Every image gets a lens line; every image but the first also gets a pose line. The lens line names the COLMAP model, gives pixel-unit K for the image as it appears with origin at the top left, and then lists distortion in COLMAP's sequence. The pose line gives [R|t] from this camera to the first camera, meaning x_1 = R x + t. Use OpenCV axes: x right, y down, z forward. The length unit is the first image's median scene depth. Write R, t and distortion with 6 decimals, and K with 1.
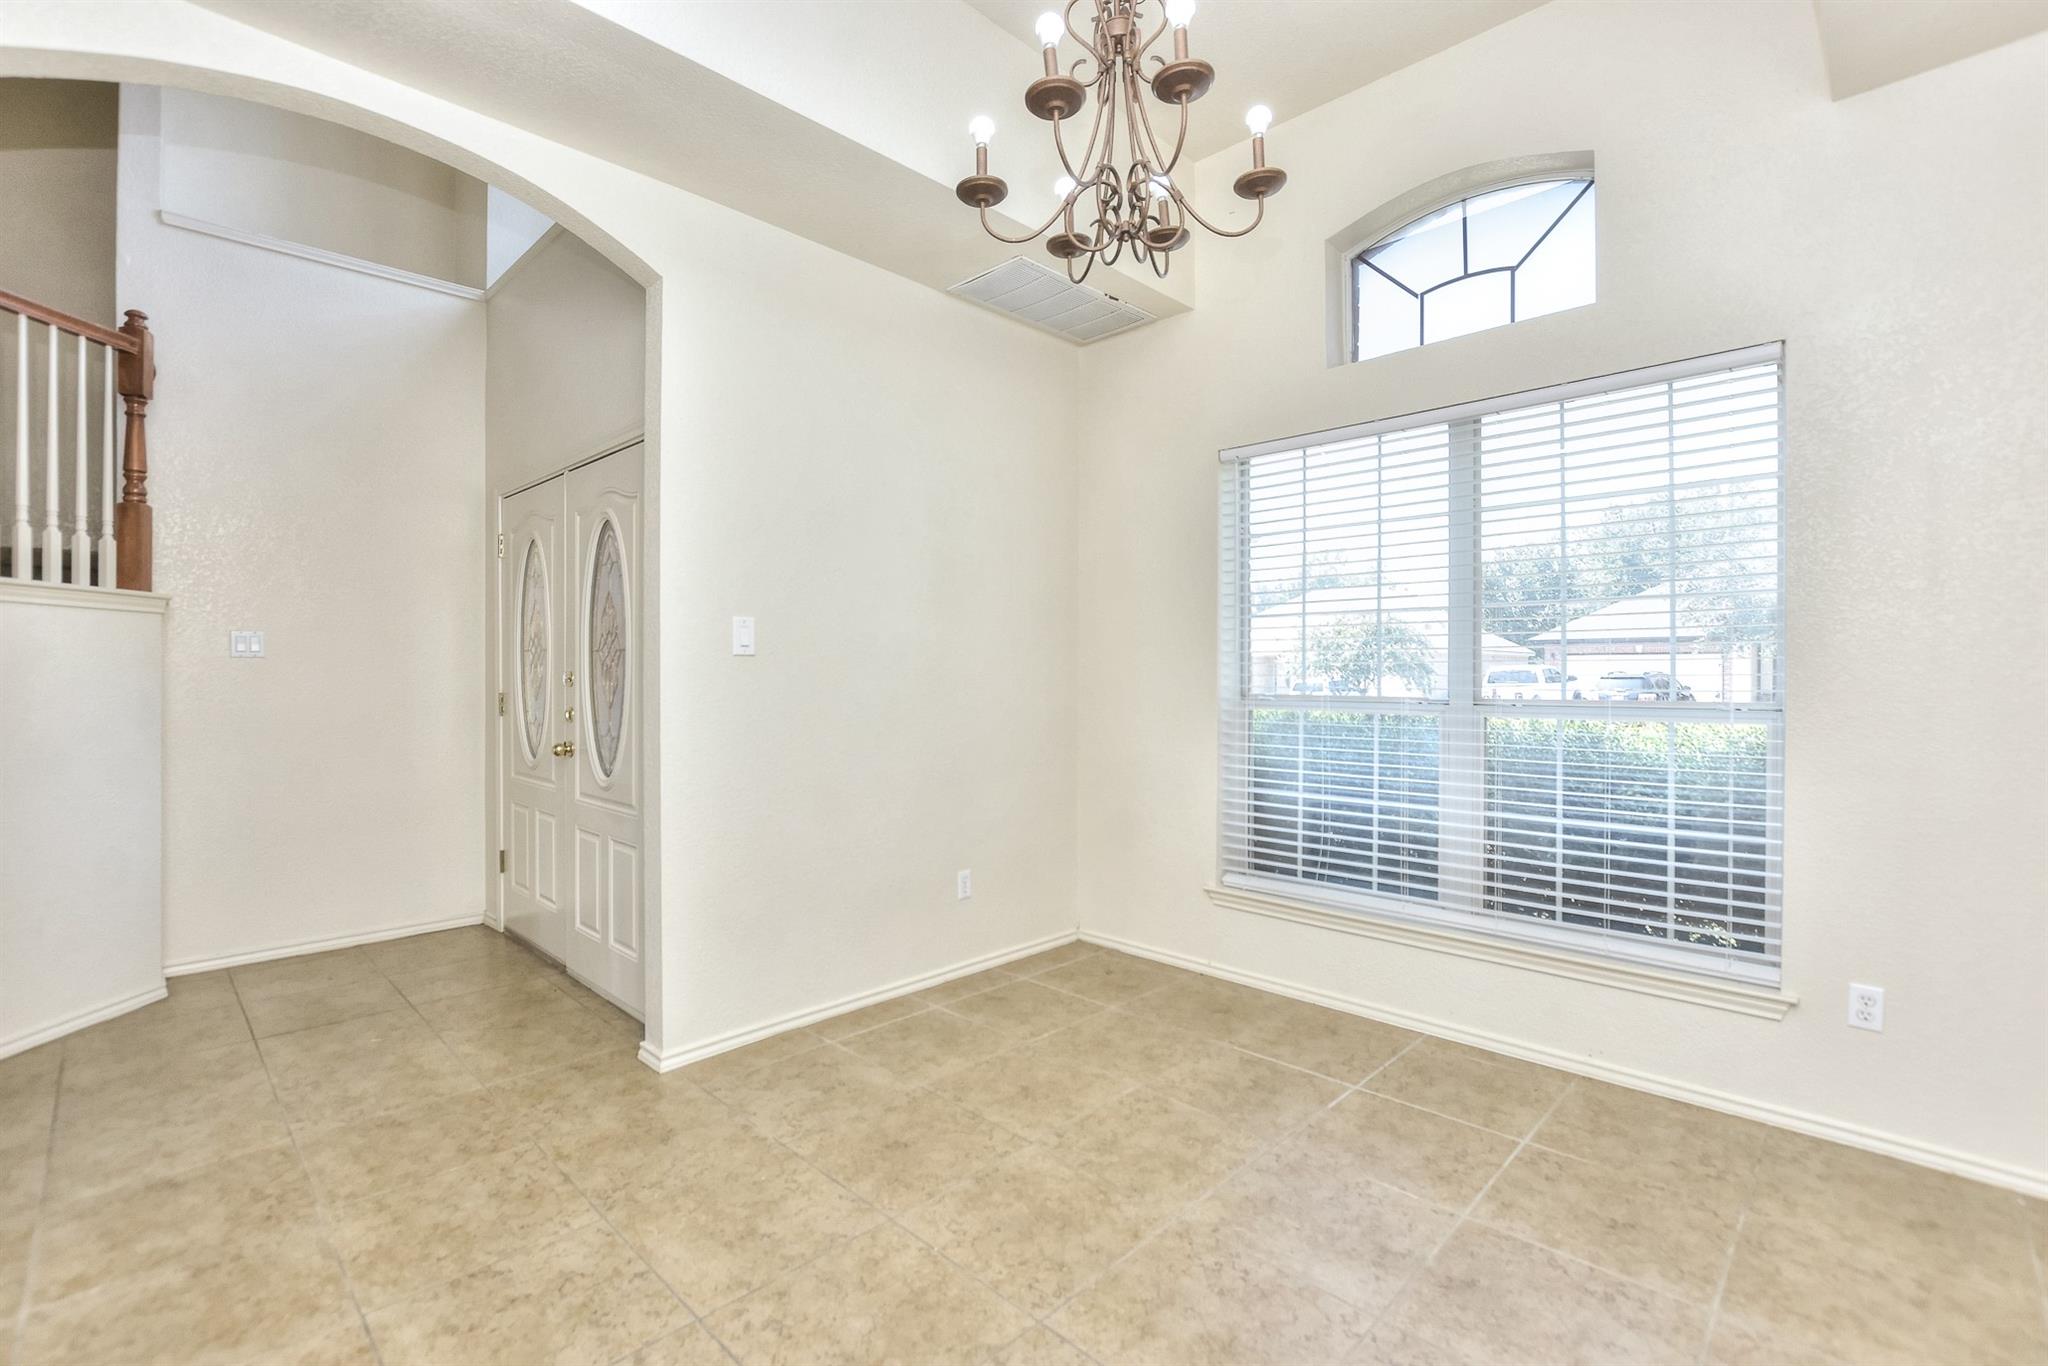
lens RADIAL K [[916.3, 0, 1016.6], [0, 916.3, 674.5], [0, 0, 1]] dist [-0.022958, 0.005010]
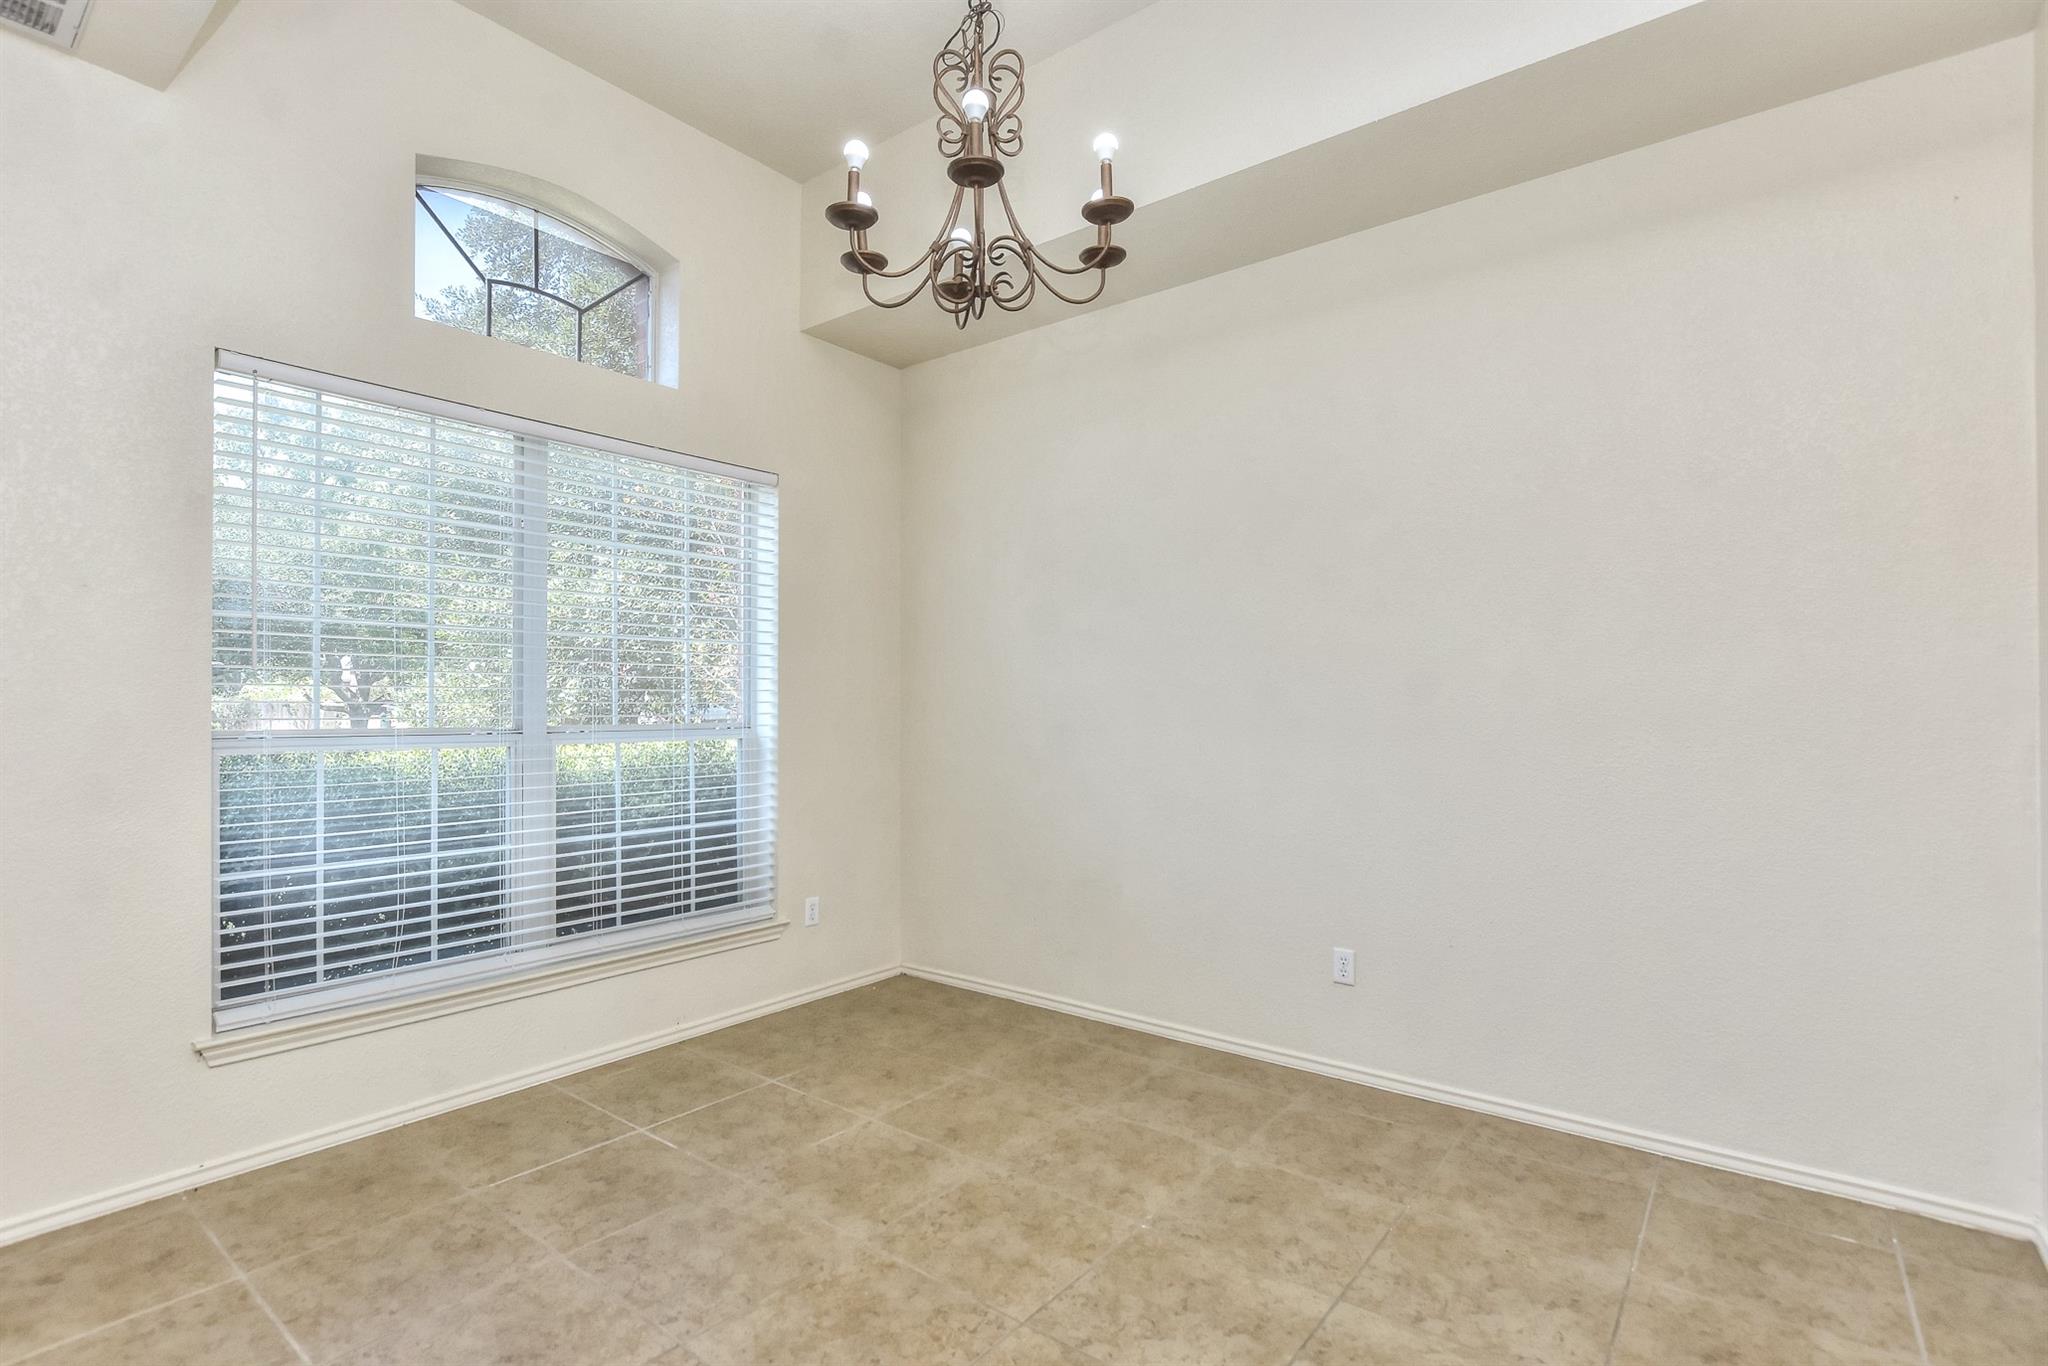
lens RADIAL K [[947.6, 0, 1018.6], [0, 947.6, 700.2], [0, 0, 1]] dist [-0.004320, -0.000317]
pose [[-0.111209, 0.007213, 0.993771, -0.660845], [-0.000390, 0.999973, -0.007302, 0.006343], [-0.993797, -0.001200, -0.111203, 0.707090]]
